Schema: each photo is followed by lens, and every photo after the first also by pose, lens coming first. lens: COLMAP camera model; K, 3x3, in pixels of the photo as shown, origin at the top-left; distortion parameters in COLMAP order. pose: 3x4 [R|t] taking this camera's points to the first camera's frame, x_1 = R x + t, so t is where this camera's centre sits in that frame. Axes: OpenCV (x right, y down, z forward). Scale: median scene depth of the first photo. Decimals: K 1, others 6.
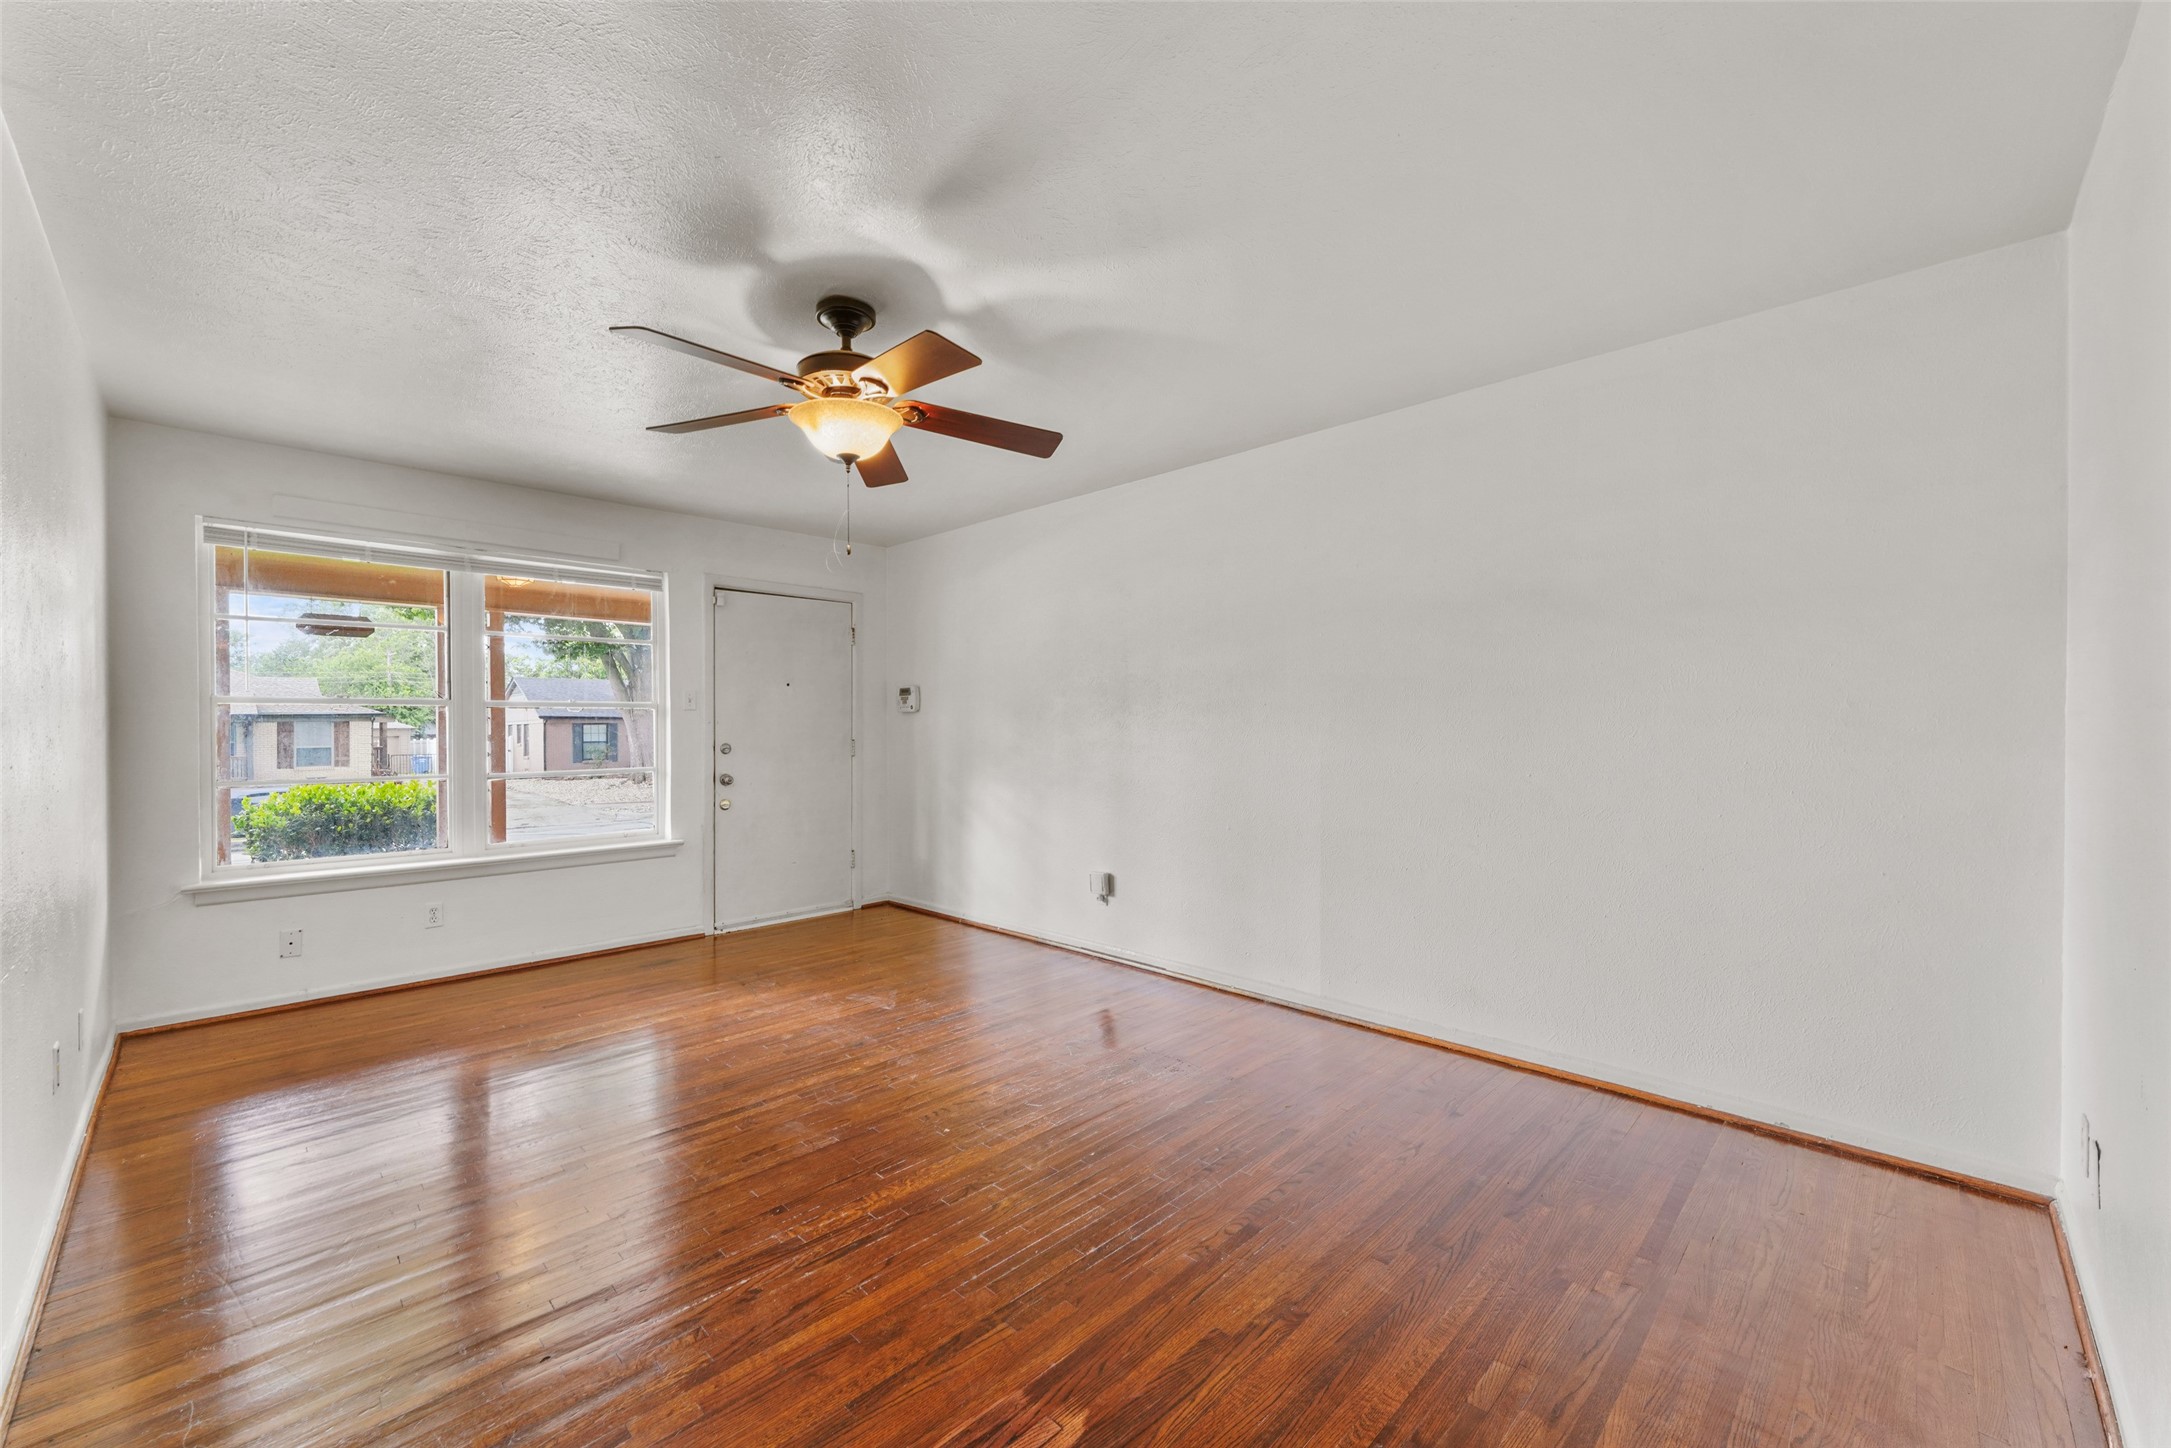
lens RADIAL K [[856.1, 0, 1069.9], [0, 856.1, 727.9], [0, 0, 1]] dist [0.014997, -0.006888]
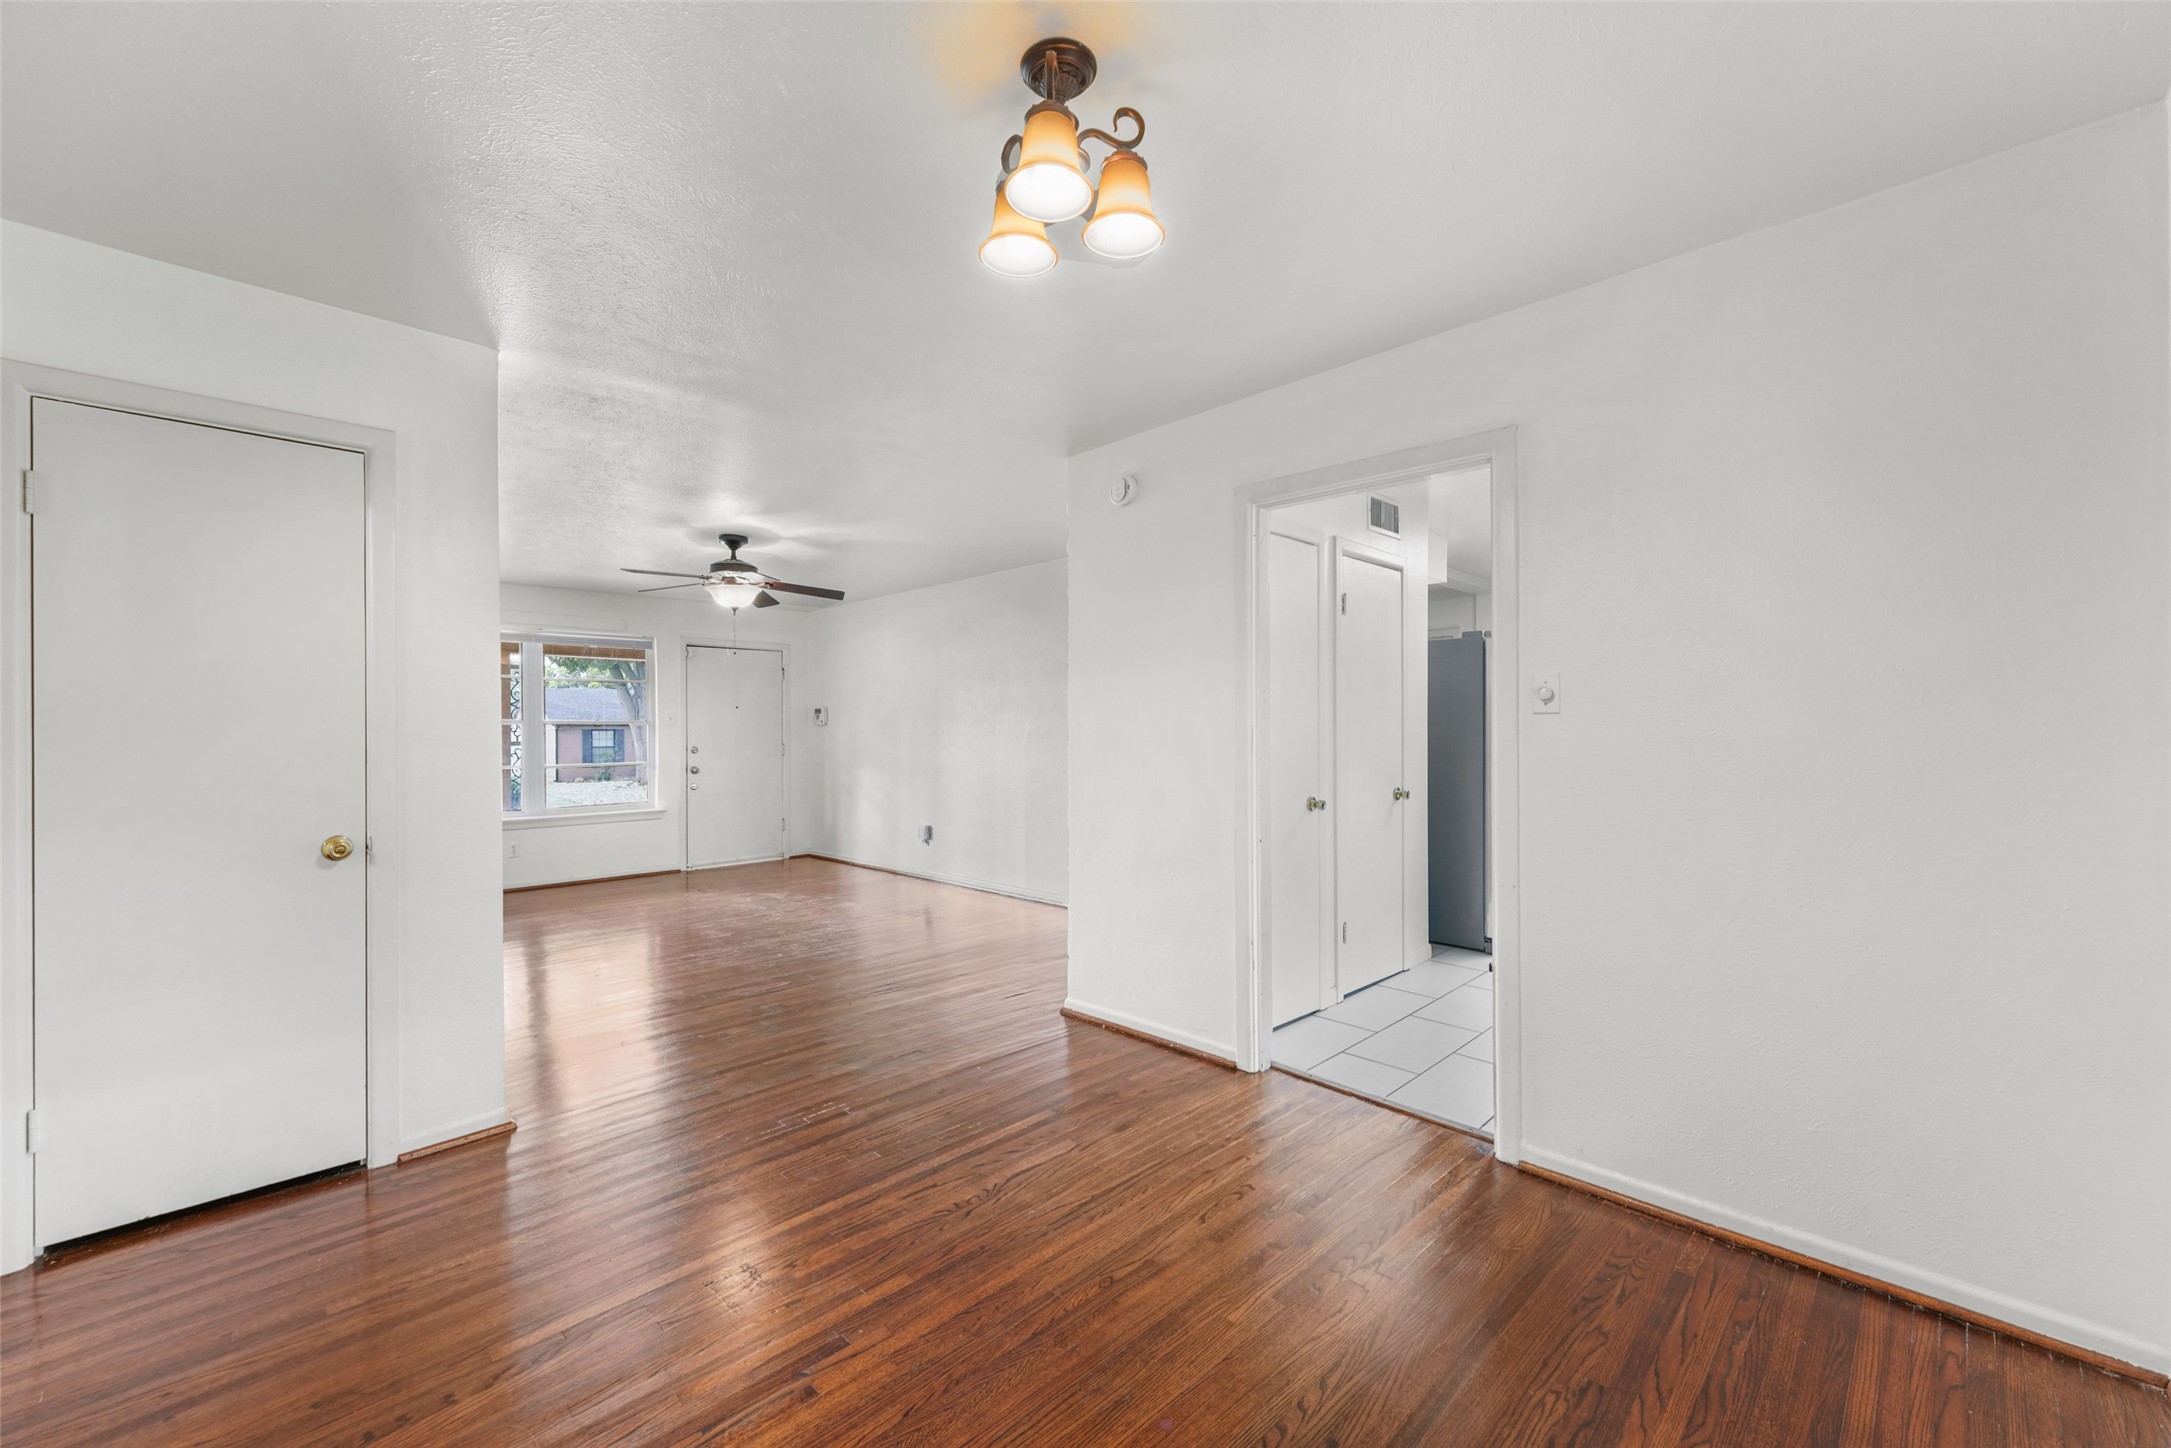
lens RADIAL K [[856.1, 0, 1069.9], [0, 856.1, 727.9], [0, 0, 1]] dist [0.014997, -0.006888]
pose [[0.999969, -0.005646, -0.005579, 0.279373], [0.005624, 0.999977, -0.003821, -0.005909], [0.005601, 0.003789, 0.999977, -0.533612]]
